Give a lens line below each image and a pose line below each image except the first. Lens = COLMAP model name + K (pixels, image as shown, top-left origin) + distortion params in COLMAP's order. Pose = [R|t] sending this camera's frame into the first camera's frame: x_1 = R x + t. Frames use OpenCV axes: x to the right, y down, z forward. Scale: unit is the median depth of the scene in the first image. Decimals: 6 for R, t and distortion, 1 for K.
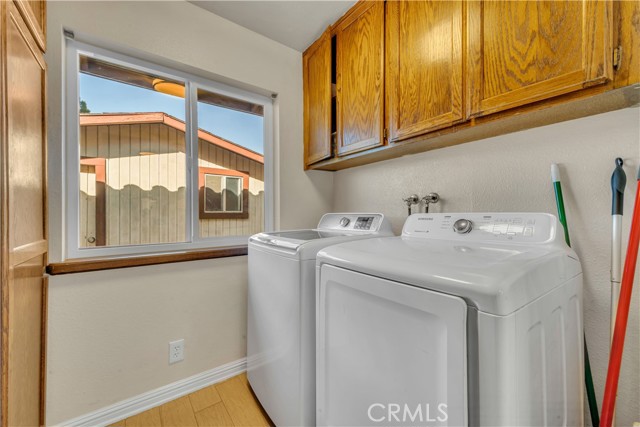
lens RADIAL K [[242.8, 0, 318.5], [0, 242.8, 214.8], [0, 0, 1]] dist [-0.002819, -0.000050]
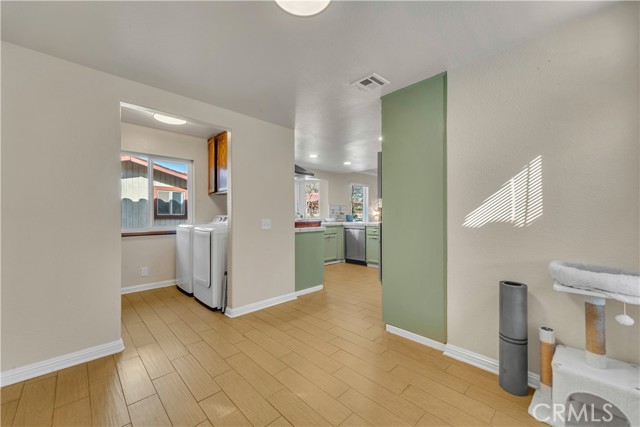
lens RADIAL K [[256.3, 0, 326.8], [0, 256.3, 215.0], [0, 0, 1]] dist [-0.007836, -0.000674]
pose [[0.990184, 0.001822, 0.139762, 0.397170], [-0.001769, 0.999998, -0.000508, -0.010292], [-0.139762, 0.000256, 0.990185, -0.816543]]
